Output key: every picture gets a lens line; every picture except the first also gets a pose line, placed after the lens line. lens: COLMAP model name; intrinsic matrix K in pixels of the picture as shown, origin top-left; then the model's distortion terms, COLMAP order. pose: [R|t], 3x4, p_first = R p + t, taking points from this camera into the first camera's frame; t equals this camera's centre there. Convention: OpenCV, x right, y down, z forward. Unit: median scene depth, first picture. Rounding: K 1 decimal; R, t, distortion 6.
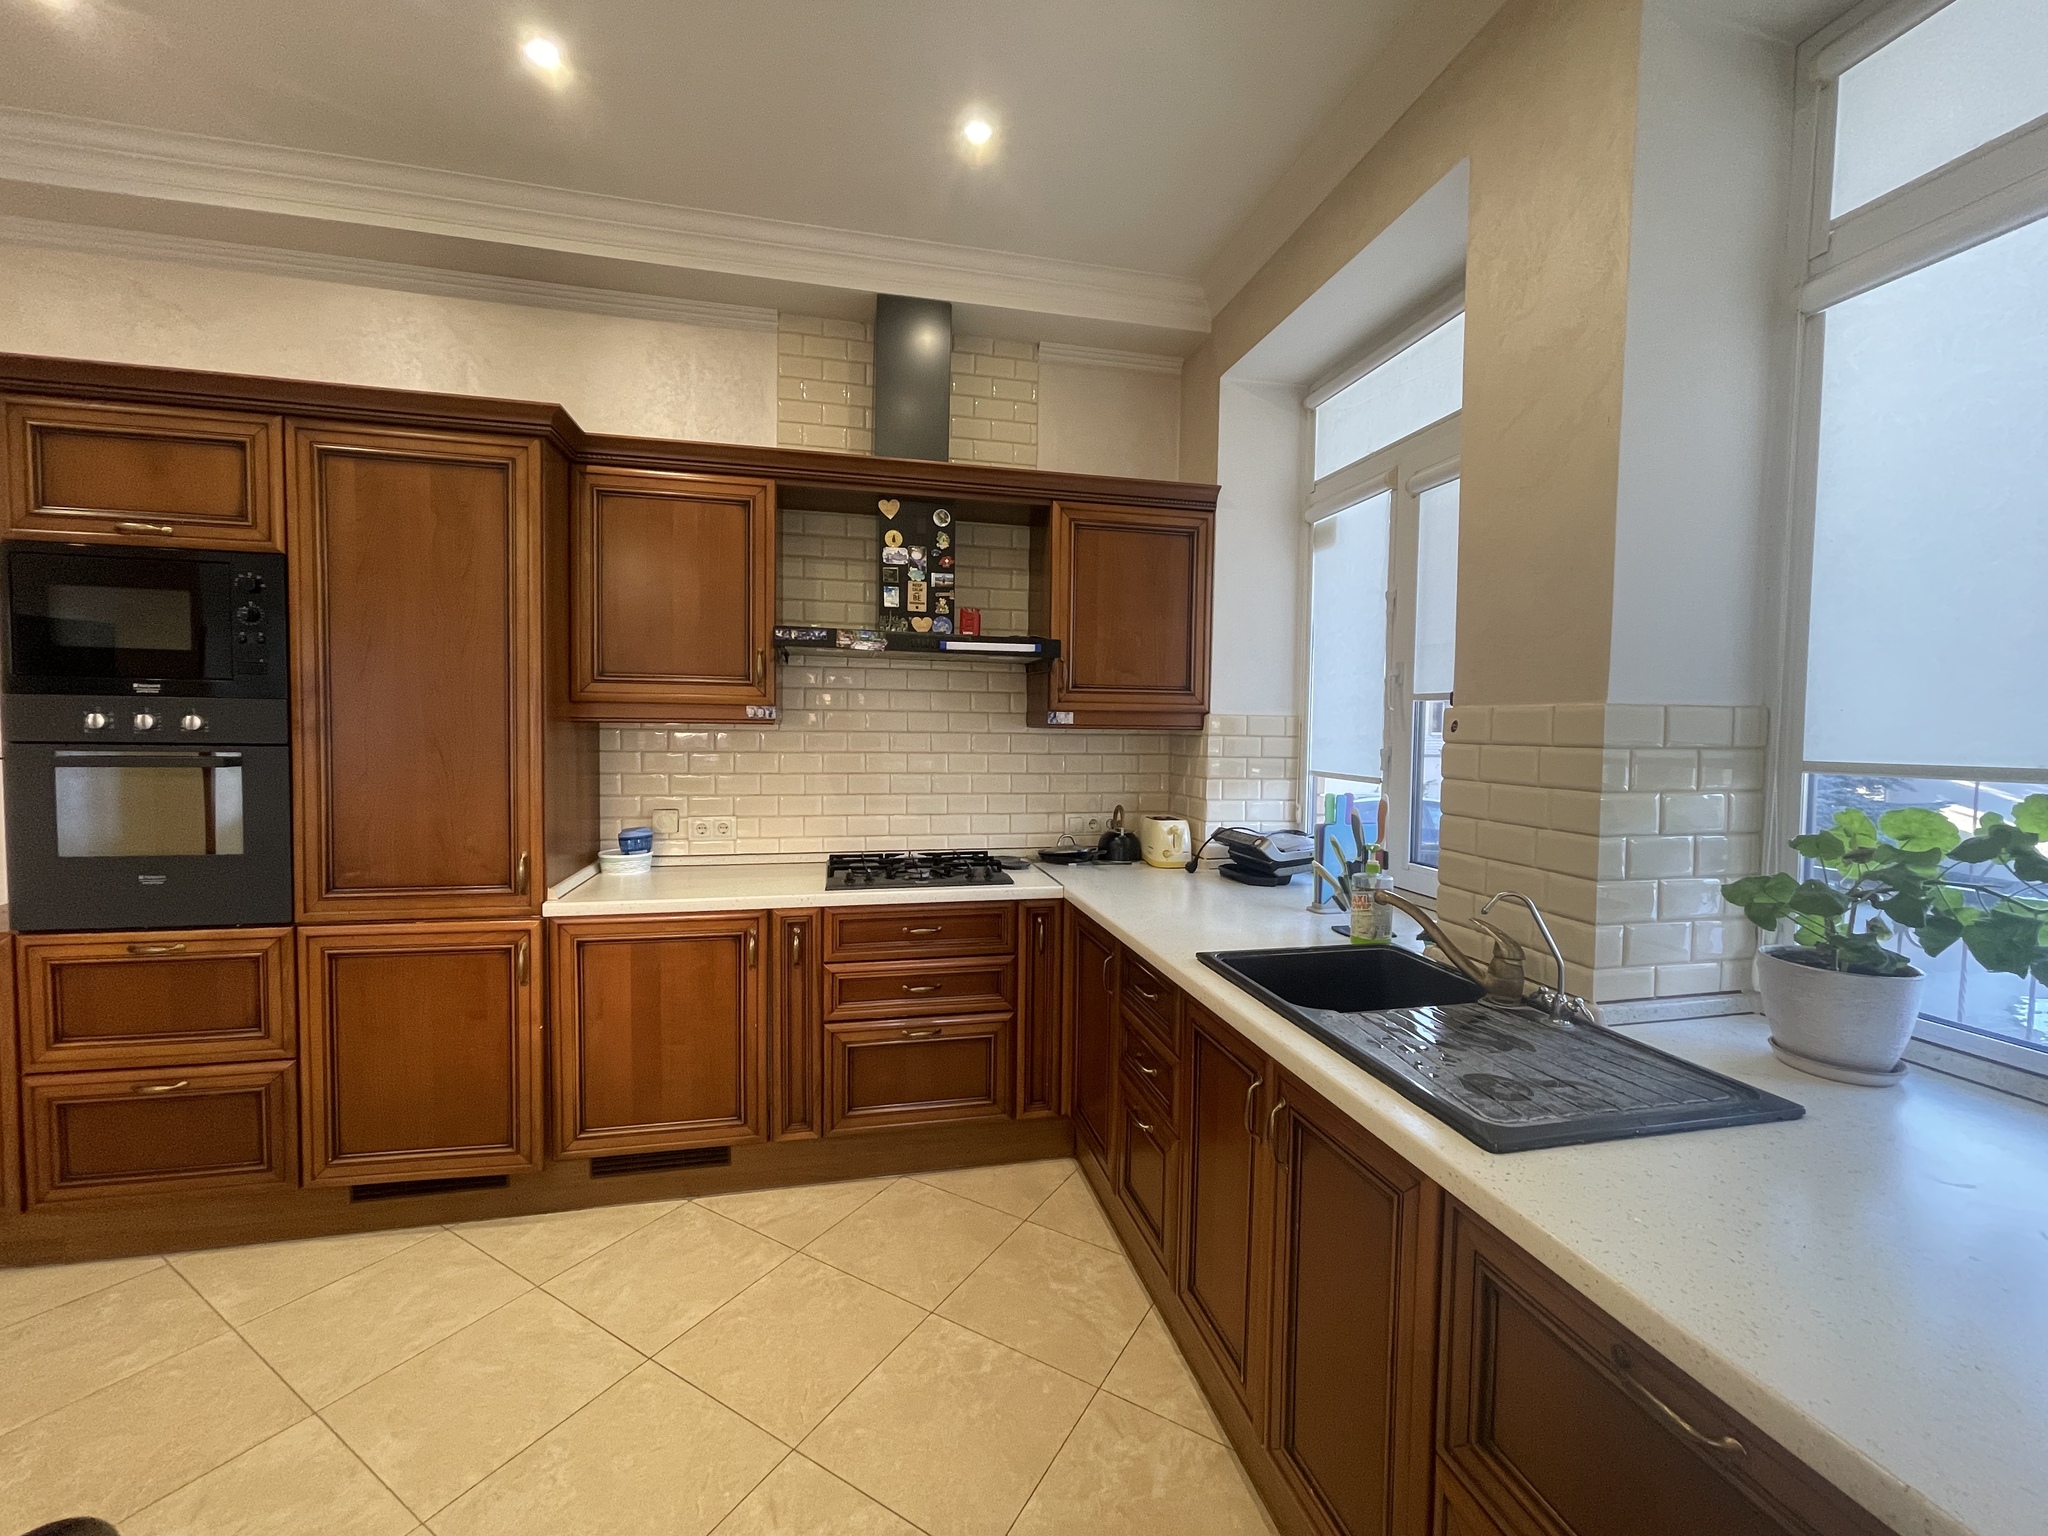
lens RADIAL K [[822.5, 0, 1021.3], [0, 822.5, 765.0], [0, 0, 1]] dist [-0.008984, 0.001937]
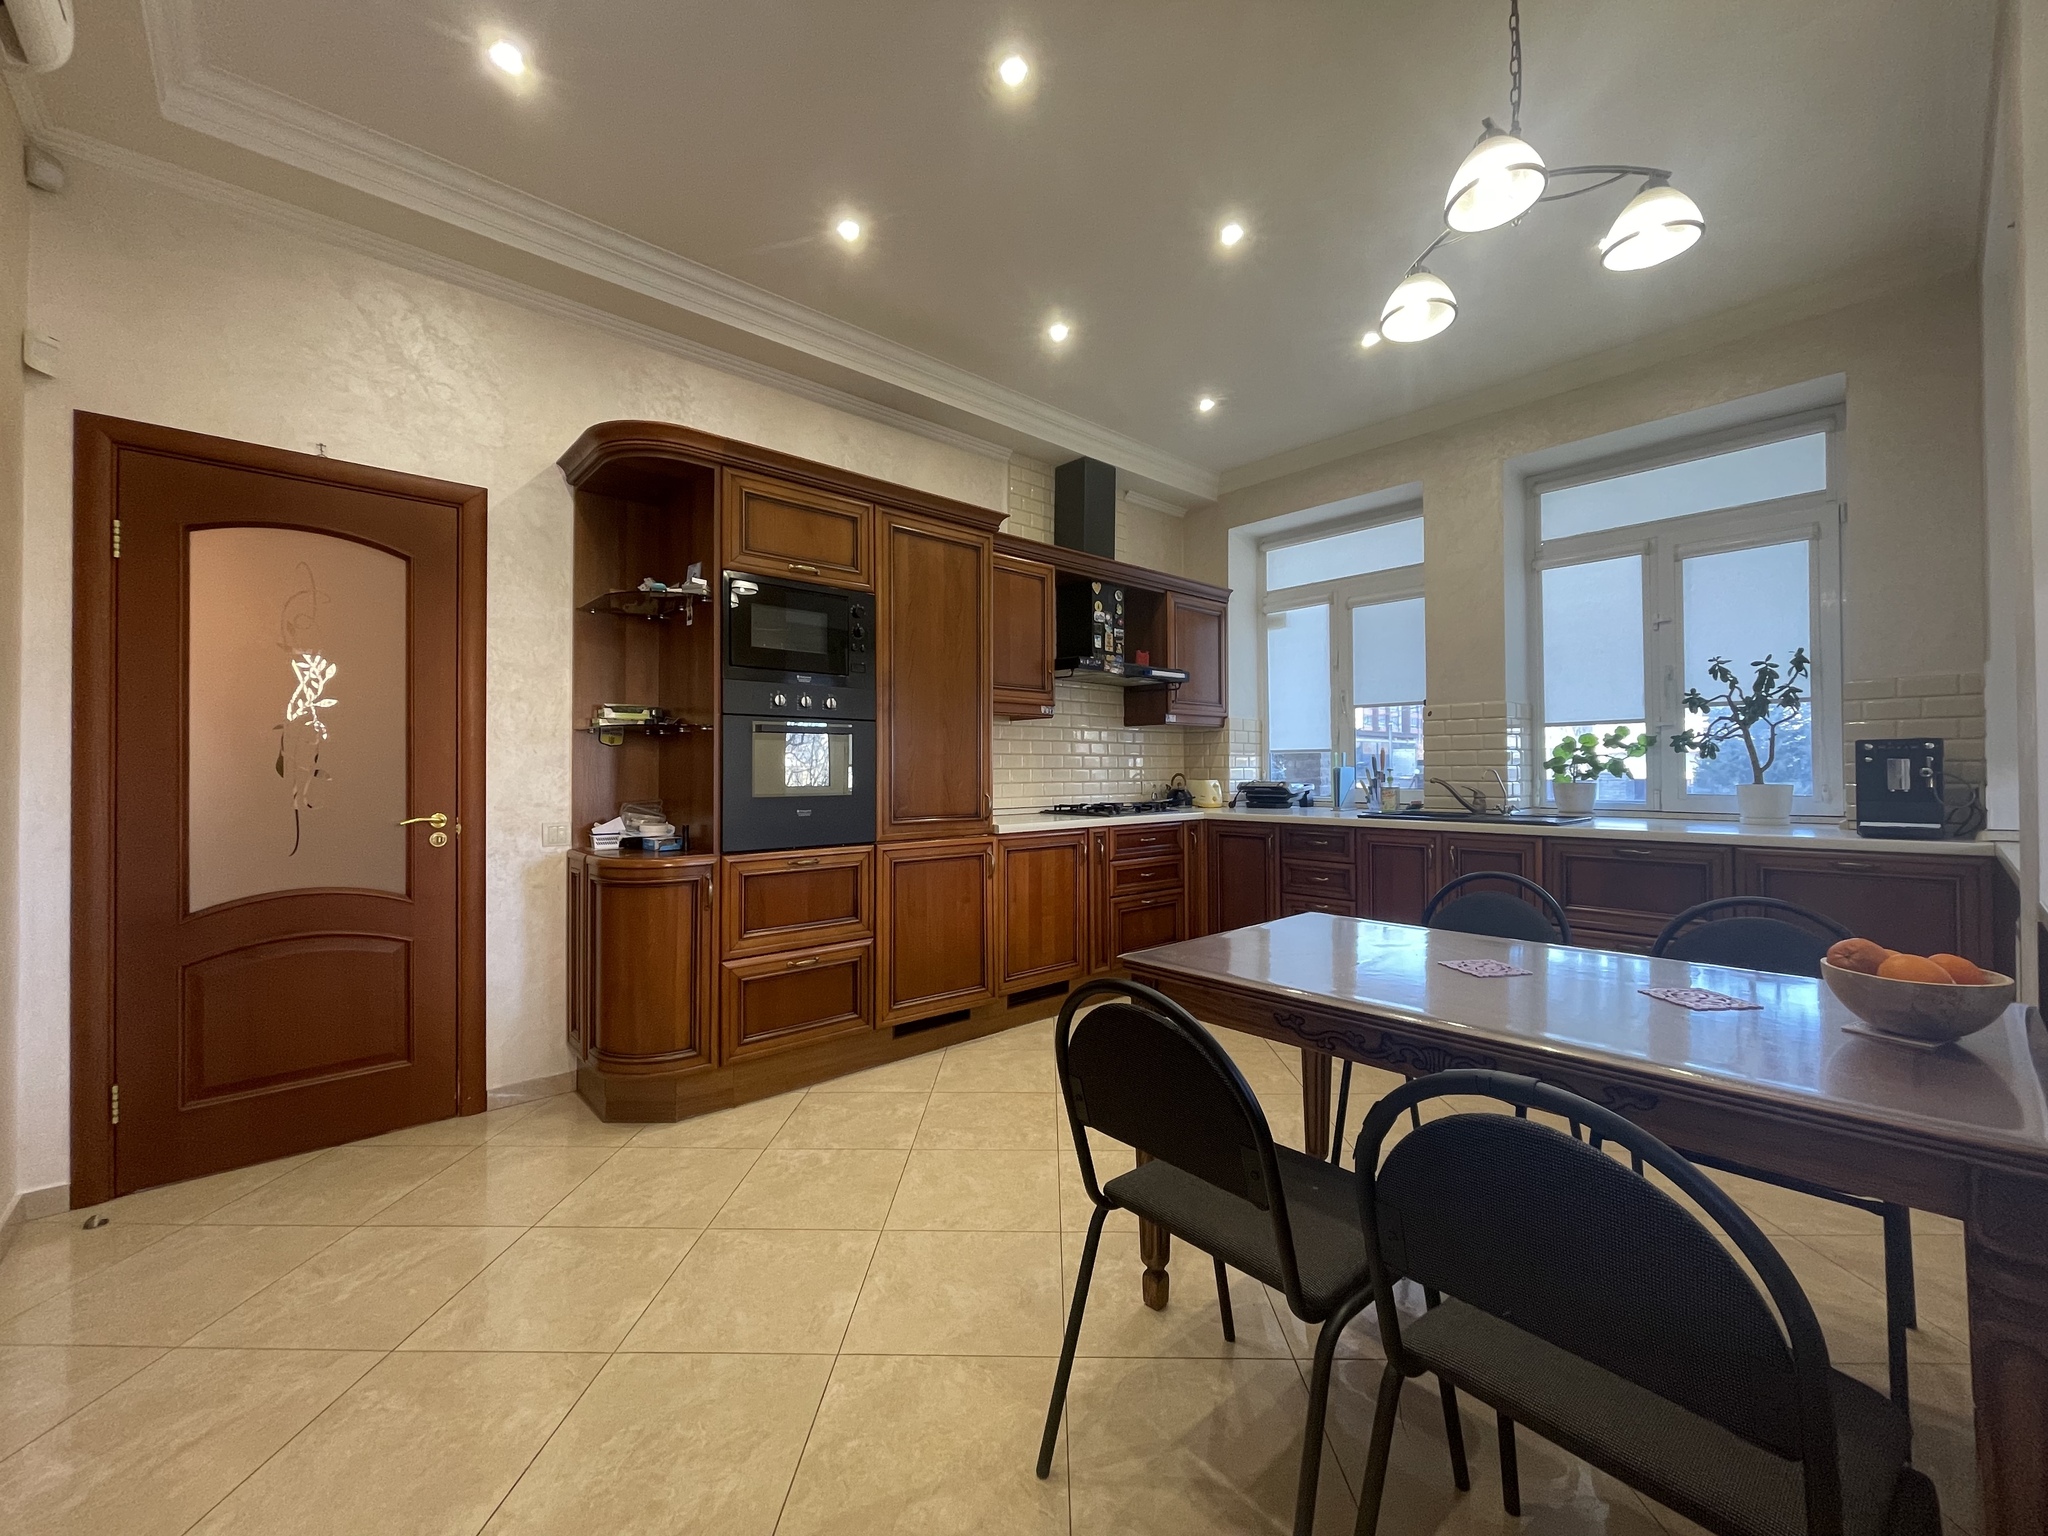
lens RADIAL K [[822.5, 0, 1024.2], [0, 822.5, 764.5], [0, 0, 1]] dist [-0.008984, 0.001937]
pose [[0.874904, -0.013721, 0.484102, -1.149413], [0.037620, 0.998504, -0.039688, 0.103424], [-0.482833, 0.052935, 0.874111, -0.358623]]
